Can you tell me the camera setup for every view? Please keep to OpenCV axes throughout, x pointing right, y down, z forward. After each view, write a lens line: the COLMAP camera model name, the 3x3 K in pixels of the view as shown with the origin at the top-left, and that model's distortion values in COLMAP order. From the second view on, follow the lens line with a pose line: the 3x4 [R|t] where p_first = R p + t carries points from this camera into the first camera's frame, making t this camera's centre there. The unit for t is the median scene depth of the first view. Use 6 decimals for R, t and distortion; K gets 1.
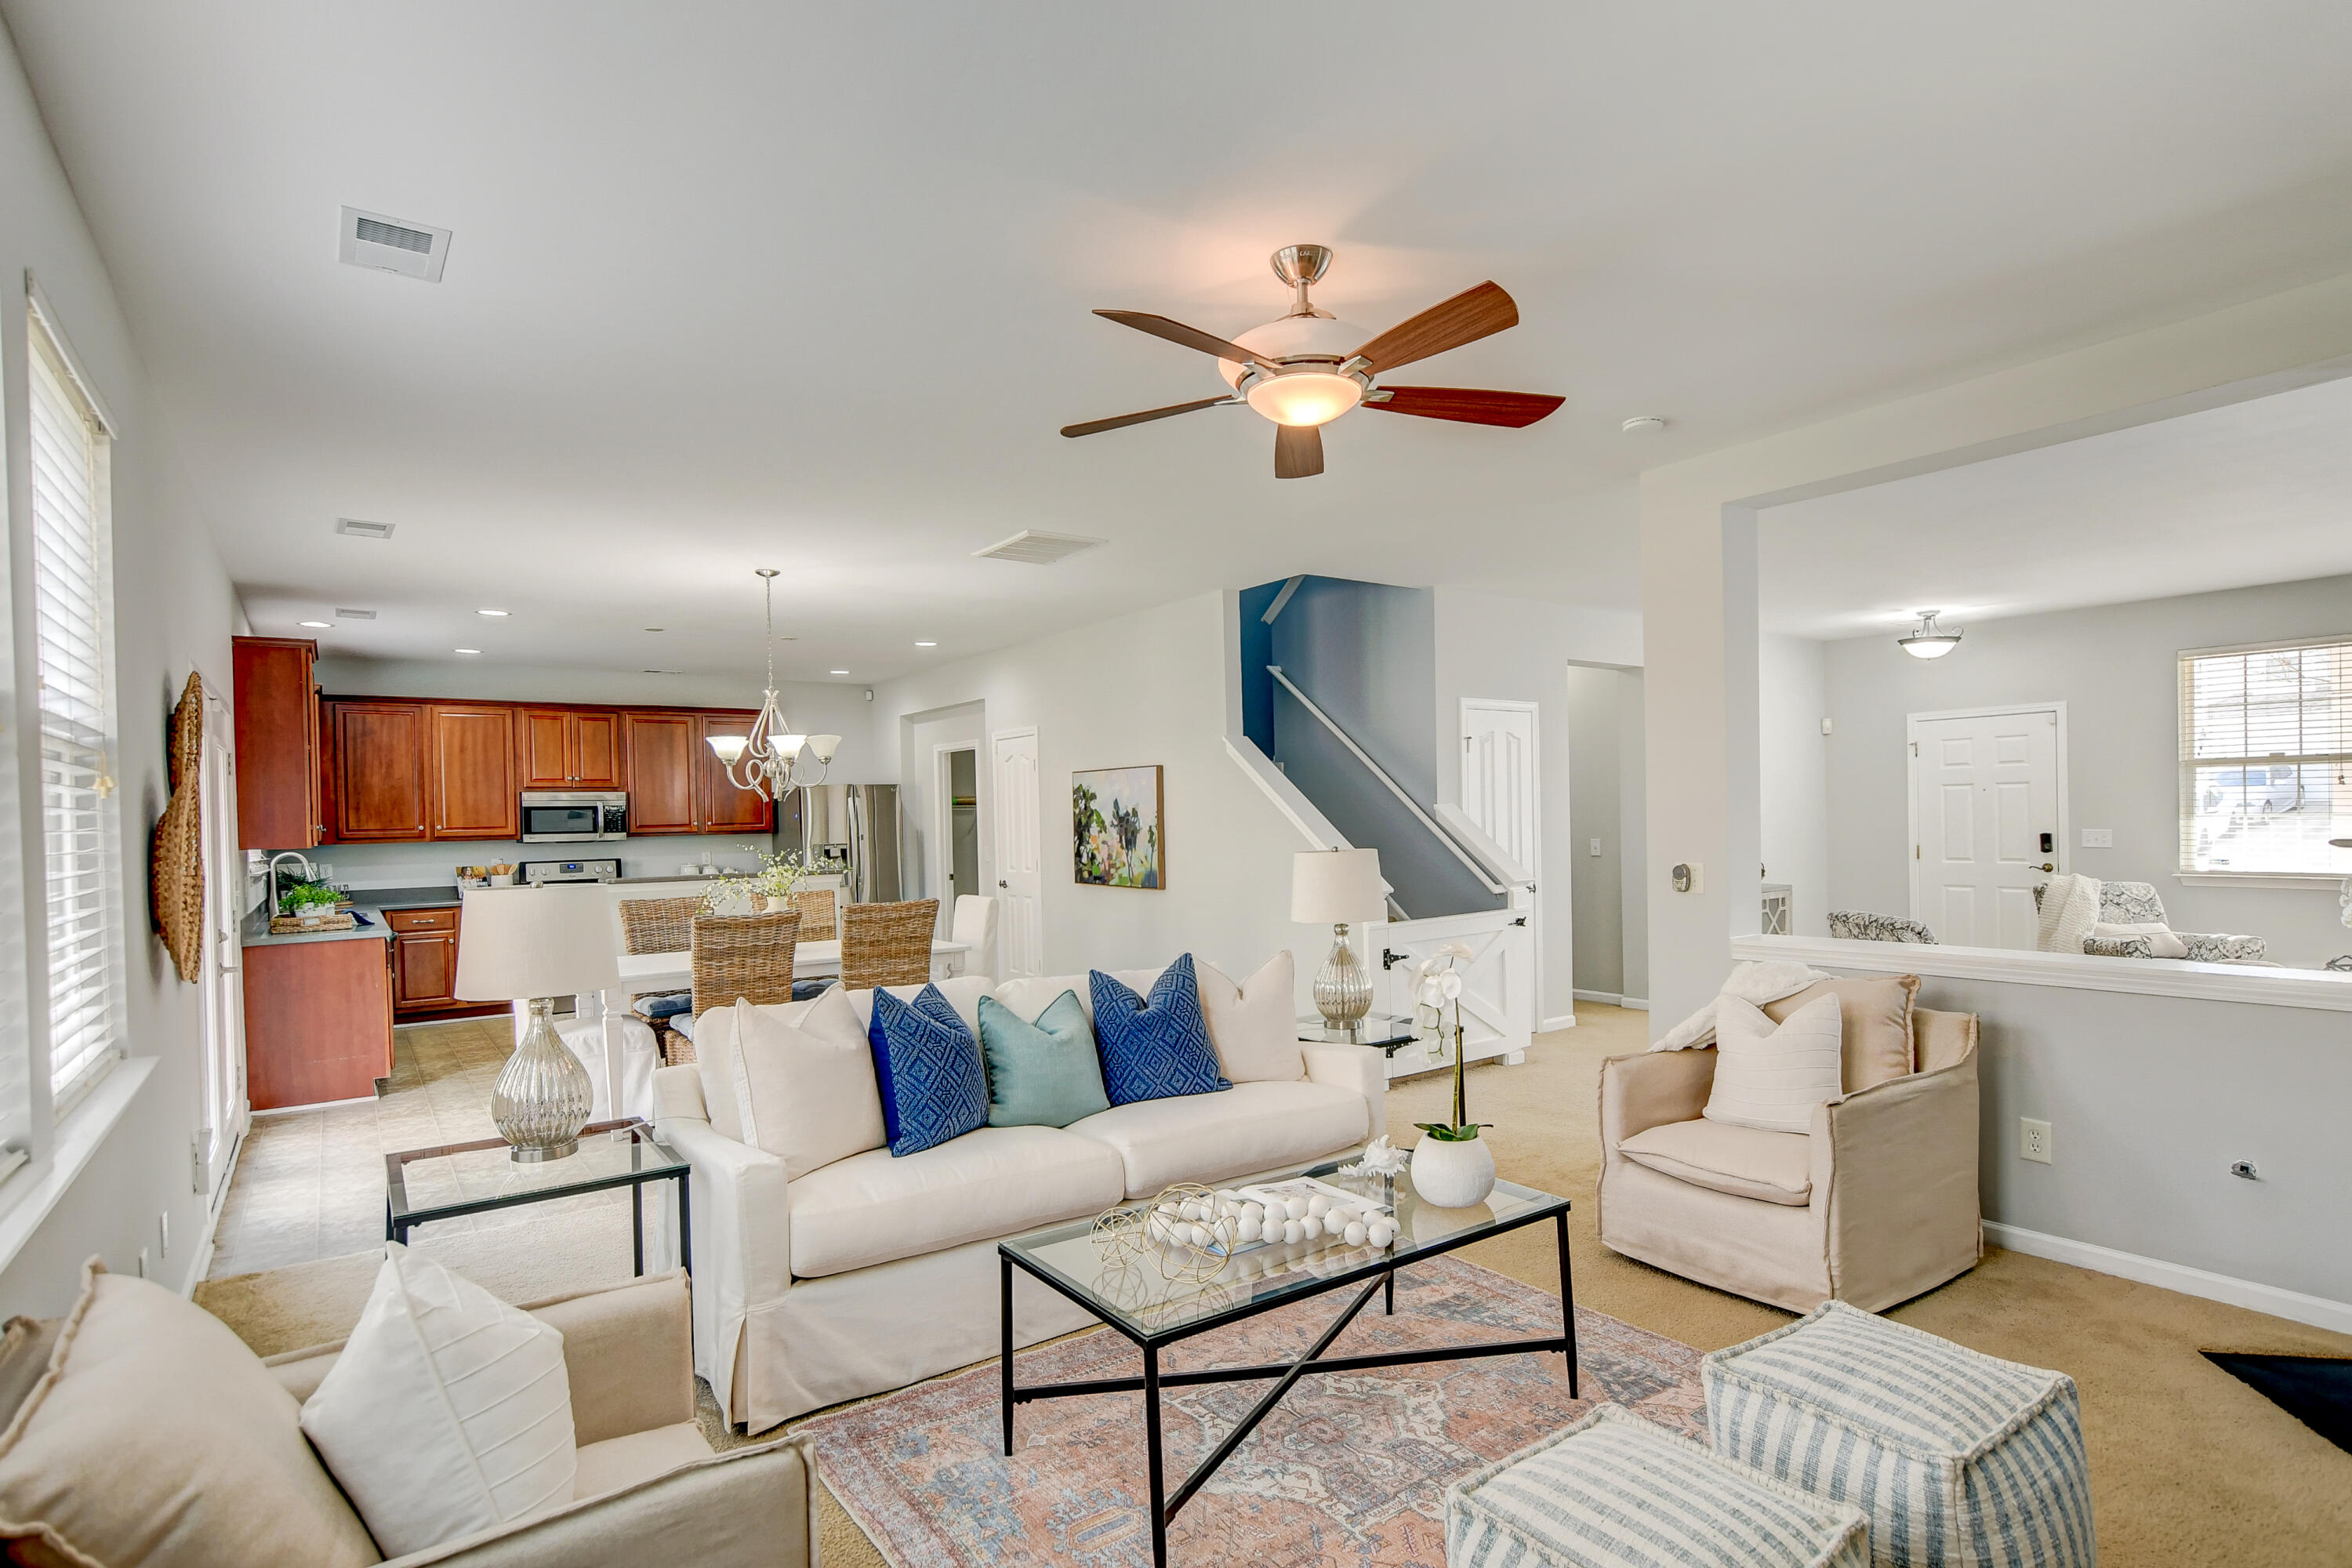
lens RADIAL K [[1191.7, 0, 1182.3], [0, 1191.7, 813.7], [0, 0, 1]] dist [0.003473, 0.000284]
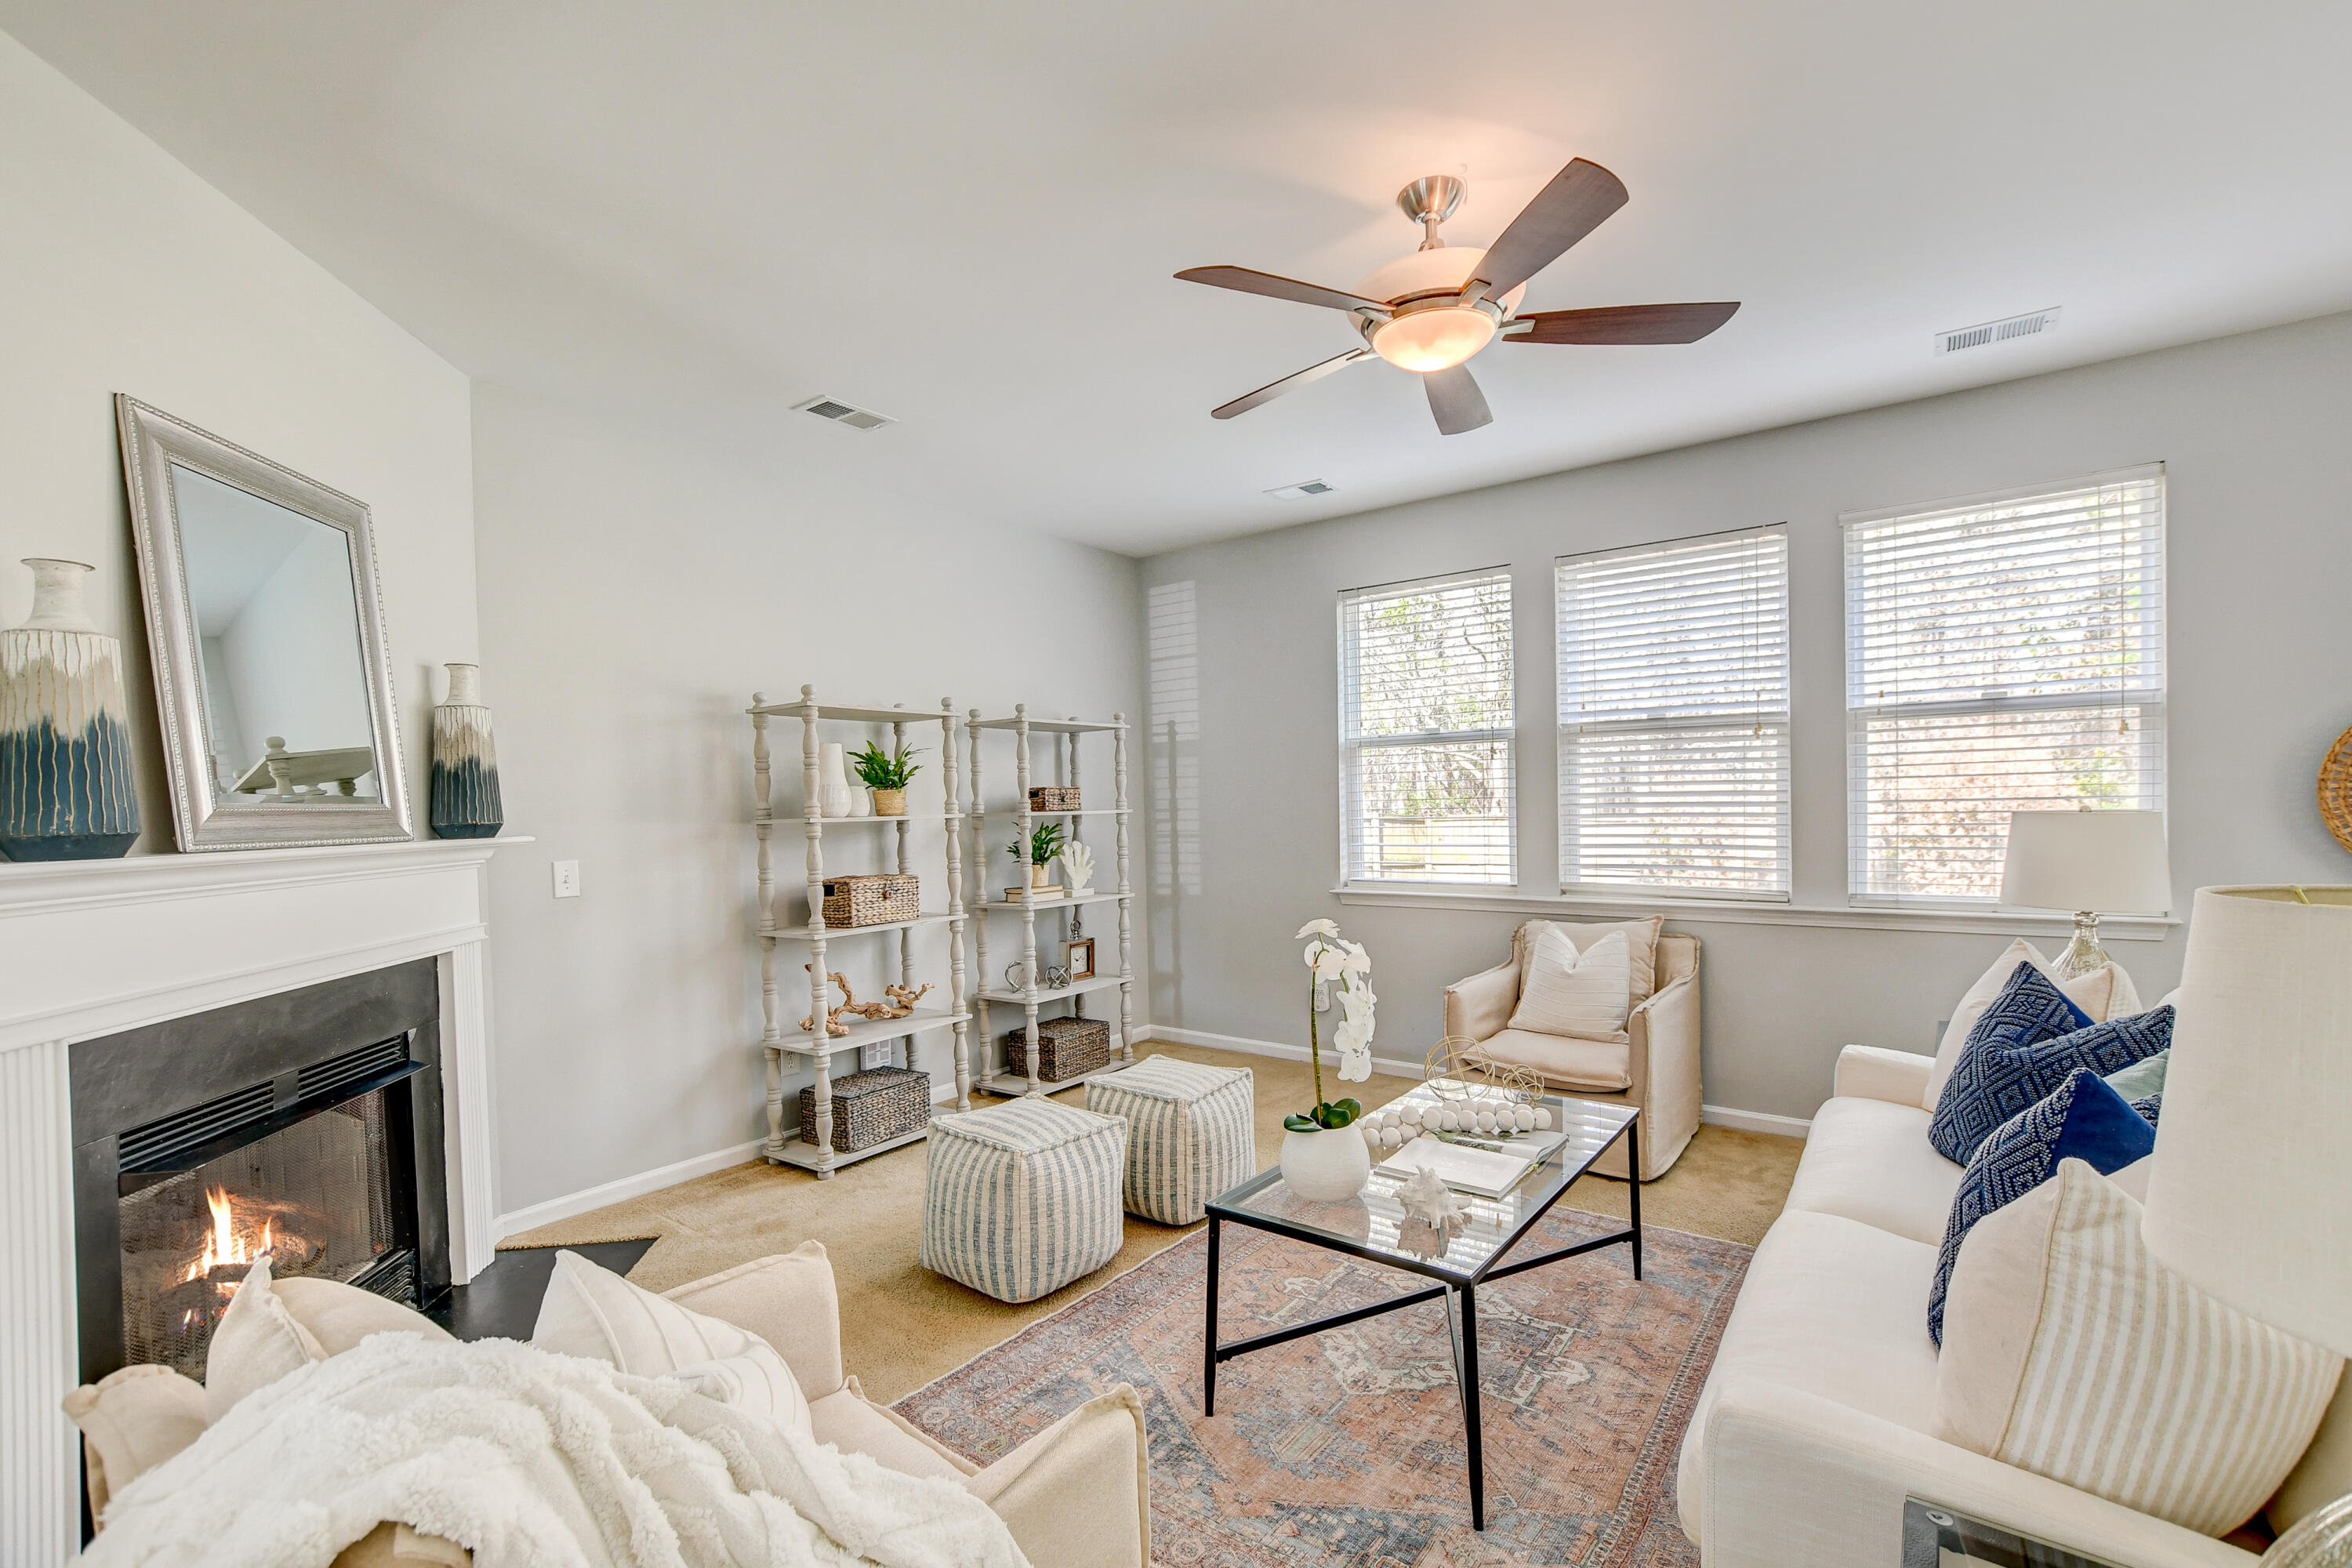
lens RADIAL K [[1021.7, 0, 1192.9], [0, 1021.7, 822.2], [0, 0, 1]] dist [-0.073498, -0.000250]
pose [[-0.949632, 0.048034, -0.309664, 0.198313], [0.041797, 0.998768, 0.026747, 0.006759], [0.310568, 0.012457, -0.950470, 0.615982]]
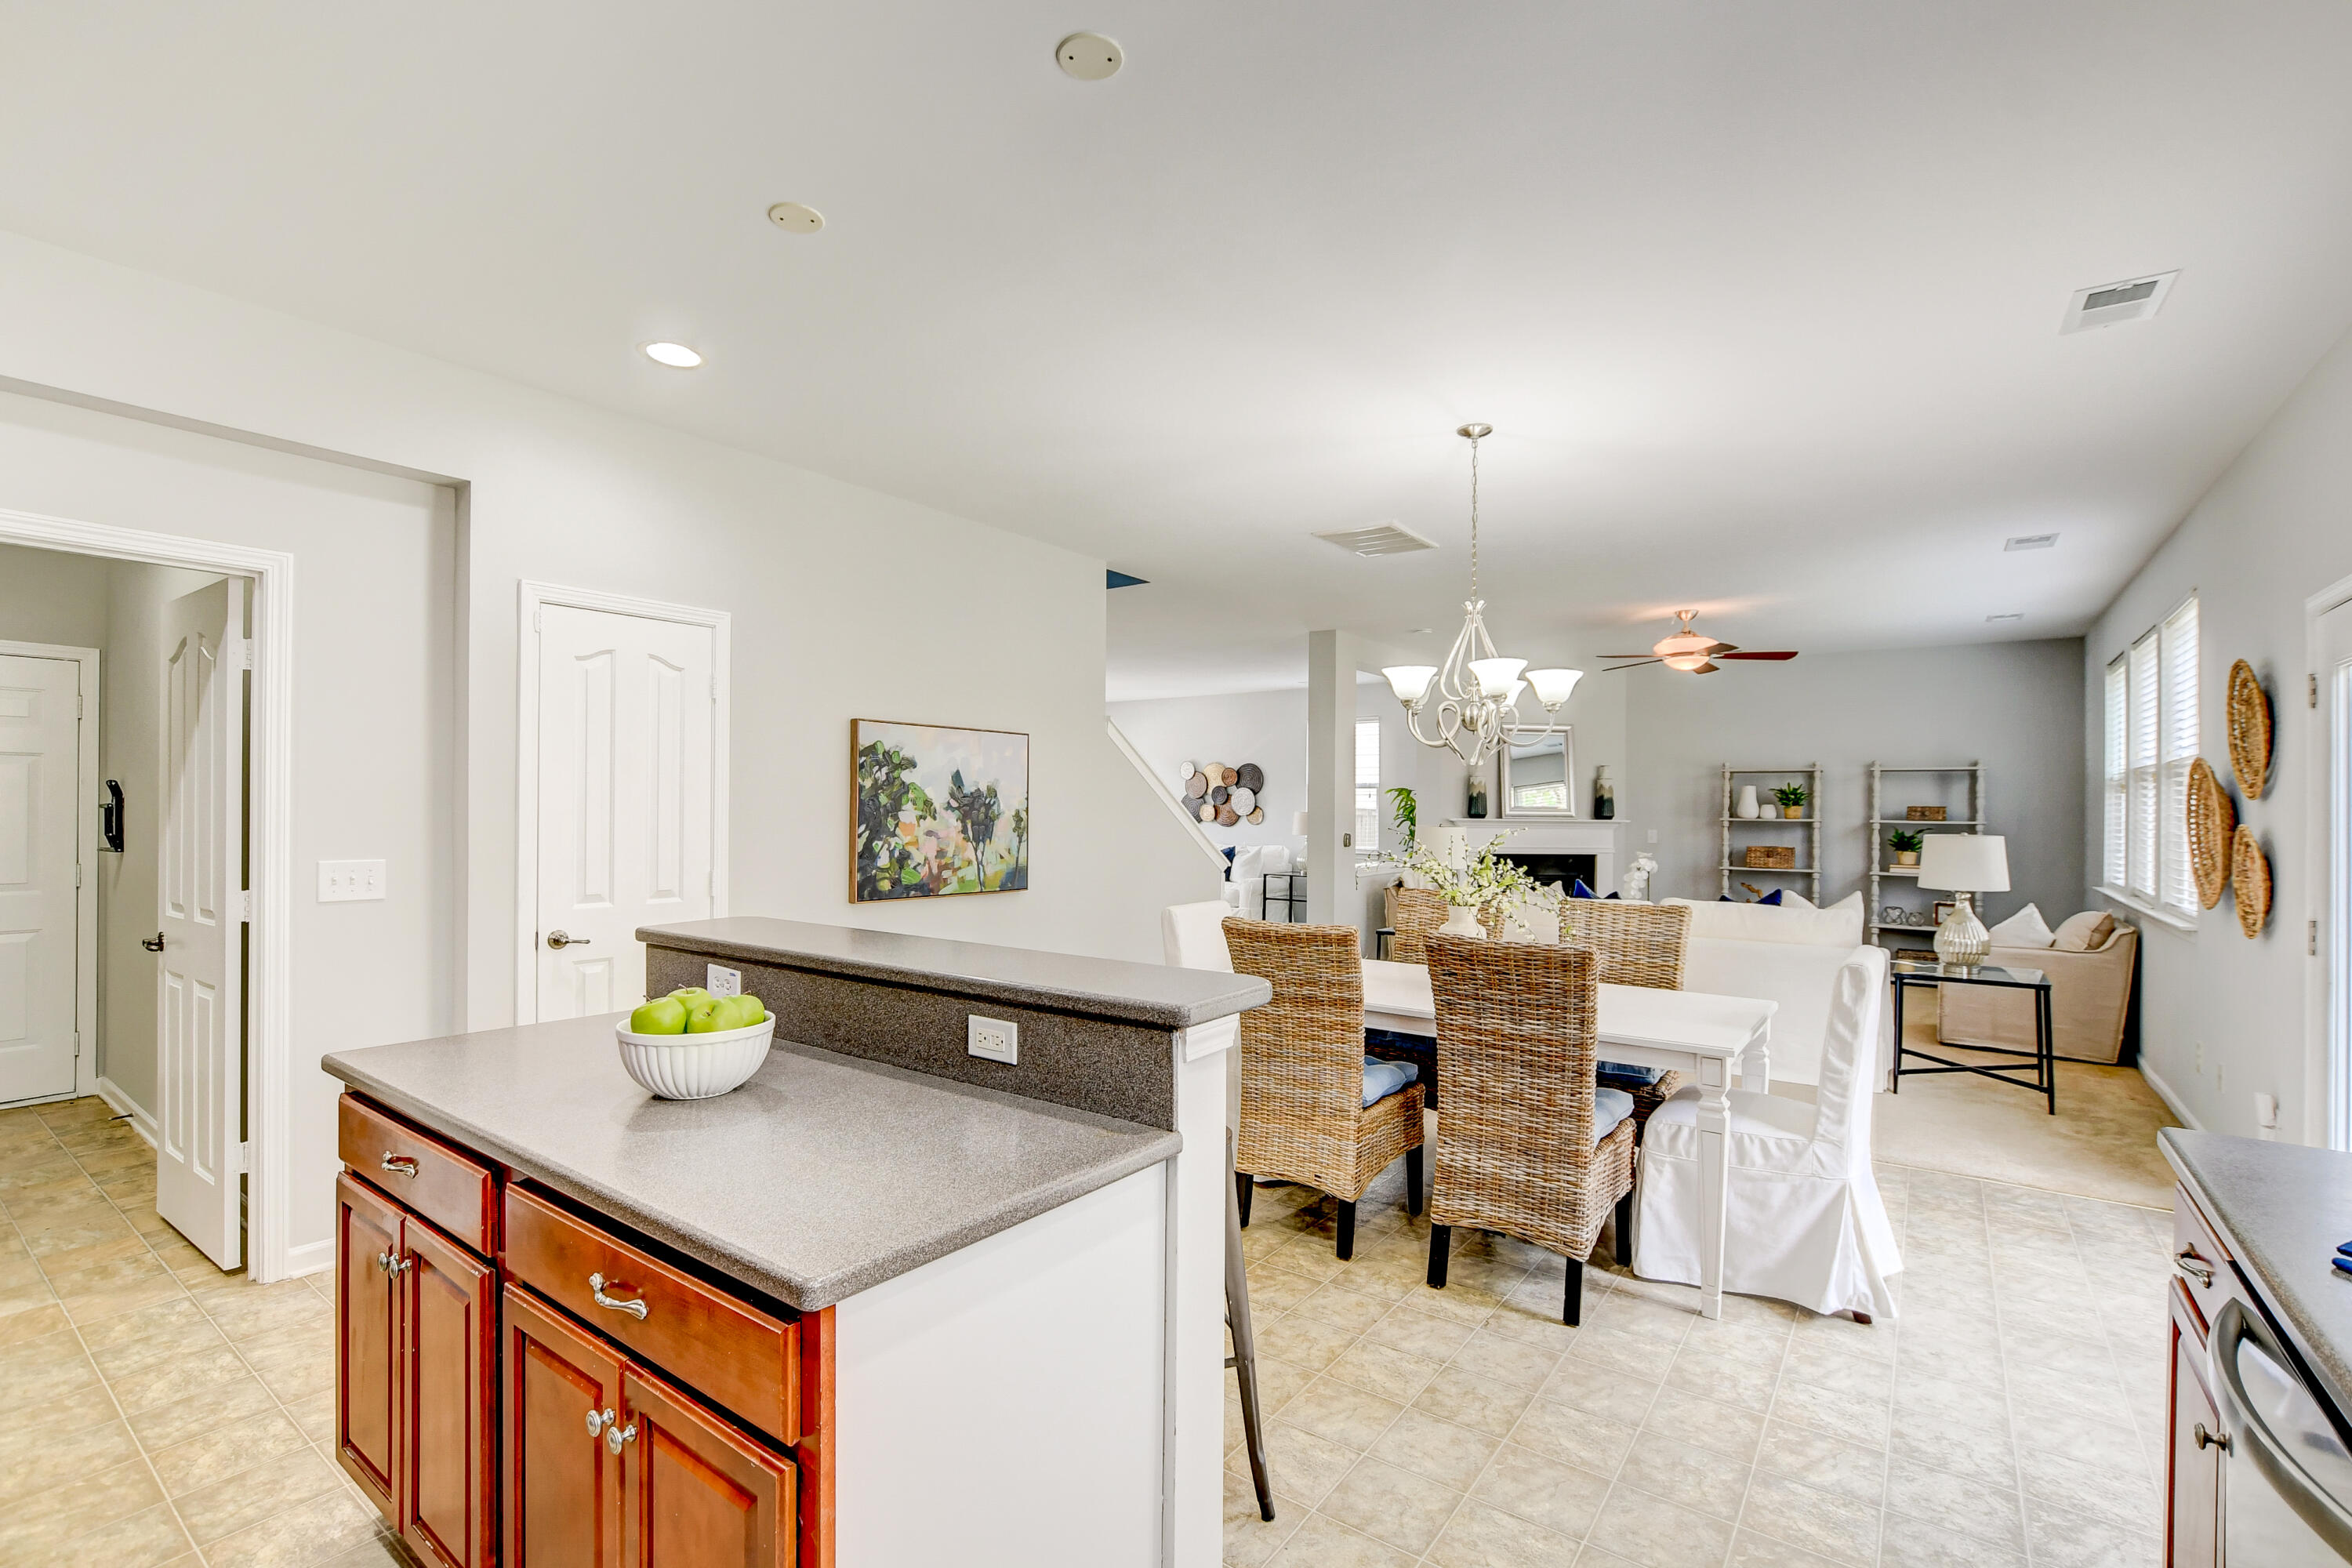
lens RADIAL K [[1054.1, 0, 1175.6], [0, 1054.1, 802.0], [0, 0, 1]] dist [-0.014949, 0.000521]
pose [[-0.318713, 0.021770, 0.947601, -0.671559], [-0.001678, 0.999722, -0.023531, 0.020207], [-0.947850, -0.009089, -0.318588, 1.057814]]
